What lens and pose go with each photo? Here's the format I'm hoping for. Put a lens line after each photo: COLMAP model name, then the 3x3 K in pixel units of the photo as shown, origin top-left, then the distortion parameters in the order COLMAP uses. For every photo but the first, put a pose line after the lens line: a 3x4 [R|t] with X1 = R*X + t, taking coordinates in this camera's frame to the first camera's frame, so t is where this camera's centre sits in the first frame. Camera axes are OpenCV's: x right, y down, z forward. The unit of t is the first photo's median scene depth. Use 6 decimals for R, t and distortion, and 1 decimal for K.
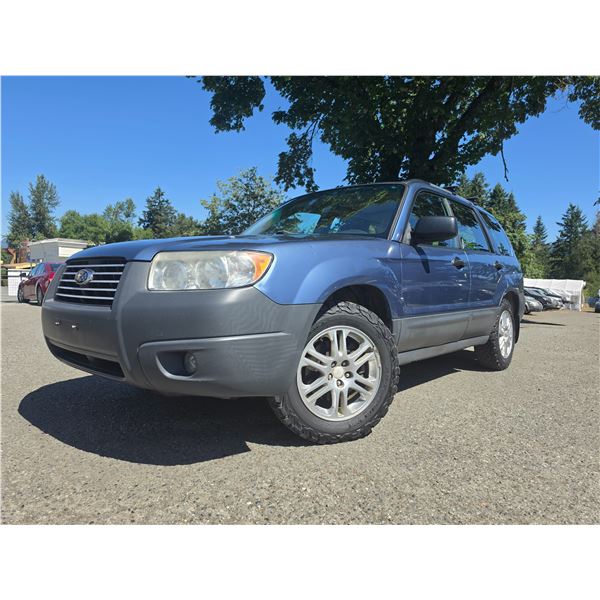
lens RADIAL K [[412.8, 0, 298.7], [0, 412.8, 310.0], [0, 0, 1]] dist [0.042482, -0.056211]
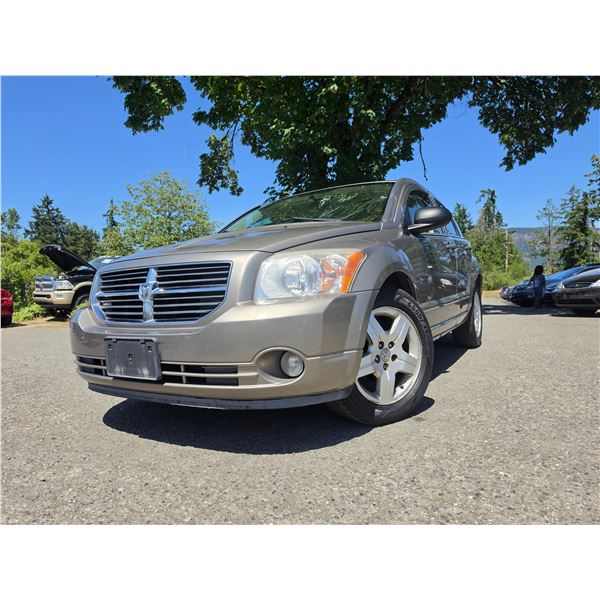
lens RADIAL K [[419.4, 0, 290.8], [0, 419.4, 304.7], [0, 0, 1]] dist [0.017399, -0.031415]
pose [[0.977421, -0.071257, 0.198921, -0.043772], [0.076252, 0.996934, -0.017555, 0.001444], [-0.197060, 0.032327, 0.979858, 0.009484]]
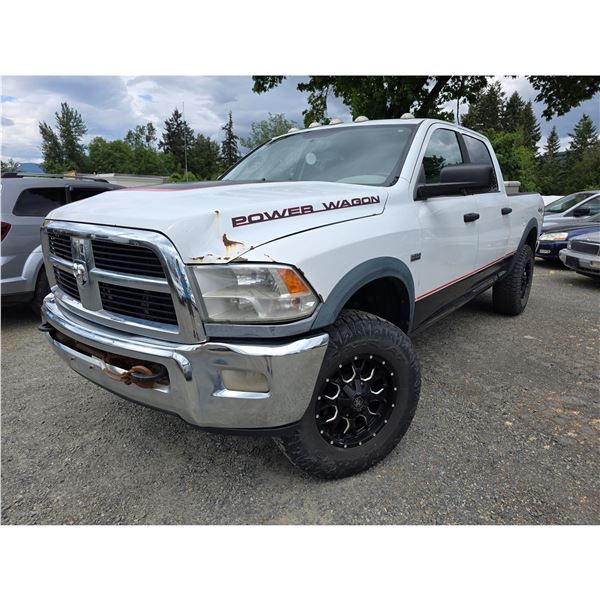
lens RADIAL K [[426.5, 0, 289.3], [0, 426.5, 322.4], [0, 0, 1]] dist [0.018829, -0.035377]
pose [[0.998220, -0.014101, -0.057951, -0.013648], [0.026333, 0.976015, 0.216107, -0.006773], [0.053513, -0.217248, 0.974648, -0.370287]]
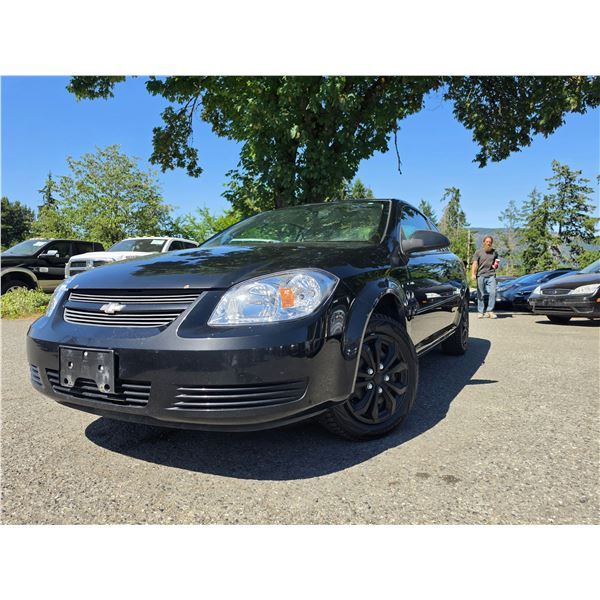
lens RADIAL K [[437.5, 0, 300.0], [0, 437.5, 300.0], [0, 0, 1]] dist [0.086450, -0.168768]
pose [[0.949002, -0.043058, 0.312315, -0.044690], [0.047450, 0.998853, -0.006475, -0.003176], [-0.311678, 0.020964, 0.949956, 0.033282]]
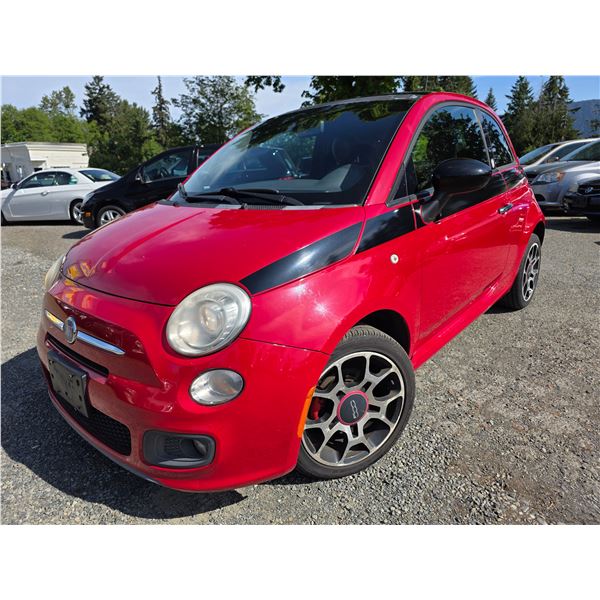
lens RADIAL K [[419.4, 0, 290.8], [0, 419.4, 304.7], [0, 0, 1]] dist [0.017399, -0.031415]
pose [[0.994272, -0.080534, 0.070271, -0.046868], [0.060585, 0.966297, 0.250197, -0.006464], [-0.088052, -0.244507, 0.965641, -0.187783]]
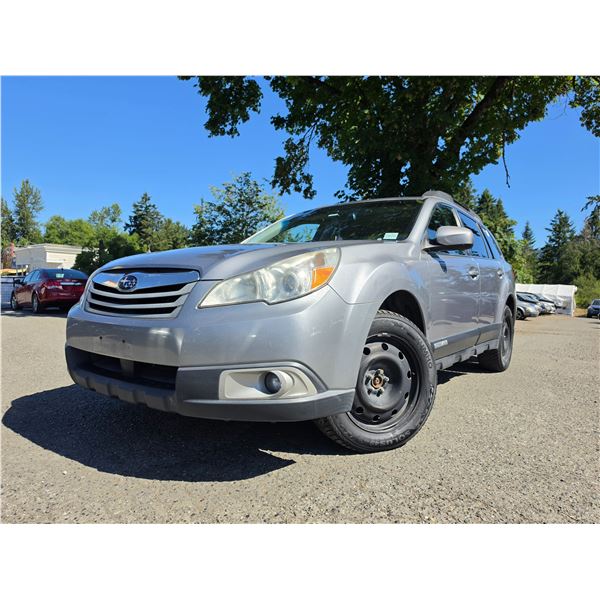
lens RADIAL K [[419.4, 0, 290.8], [0, 419.4, 304.7], [0, 0, 1]] dist [0.017399, -0.031415]
pose [[0.999874, -0.002470, 0.015663, -0.021428], [0.002872, 0.999666, -0.025687, -0.001867], [-0.015594, 0.025728, 0.999547, 0.003092]]
